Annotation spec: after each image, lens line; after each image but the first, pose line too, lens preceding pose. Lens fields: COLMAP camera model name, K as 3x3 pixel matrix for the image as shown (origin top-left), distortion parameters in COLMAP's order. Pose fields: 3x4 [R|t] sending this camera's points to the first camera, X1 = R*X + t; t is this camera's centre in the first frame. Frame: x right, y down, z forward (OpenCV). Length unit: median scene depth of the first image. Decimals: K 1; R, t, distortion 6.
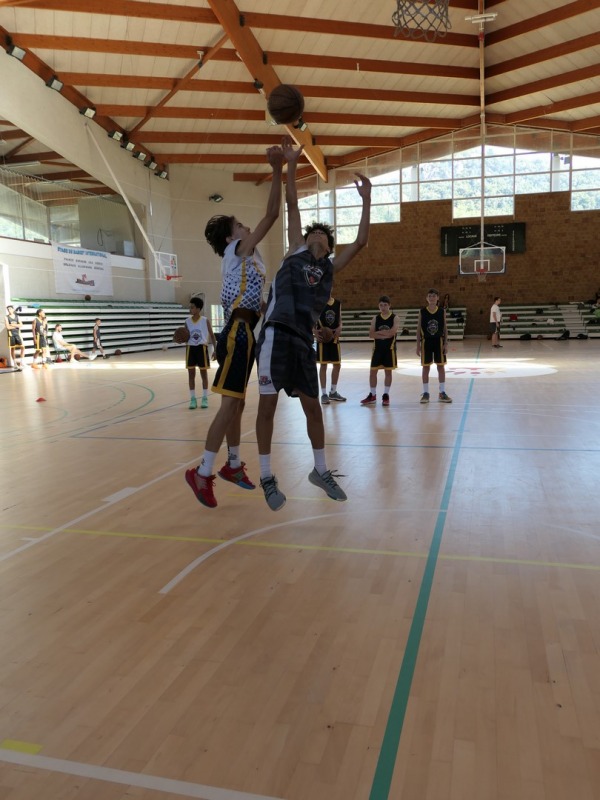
lens RADIAL K [[652.2, 0, 301.9], [0, 652.2, 397.5], [0, 0, 1]] dist [0.000229, 0.005252]
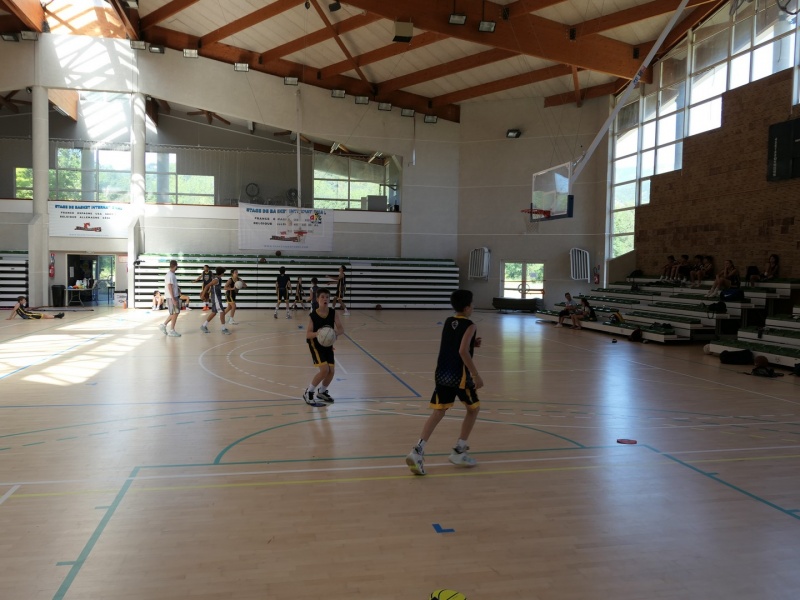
lens RADIAL K [[652.2, 0, 399.8], [0, 652.2, 302.1], [0, 0, 1]] dist [0.000229, 0.005252]
pose [[0.457839, 0.082043, -0.885241, 0.542499], [-0.140402, 0.989910, 0.019129, -0.092383], [0.877879, 0.115531, 0.464738, 0.519961]]
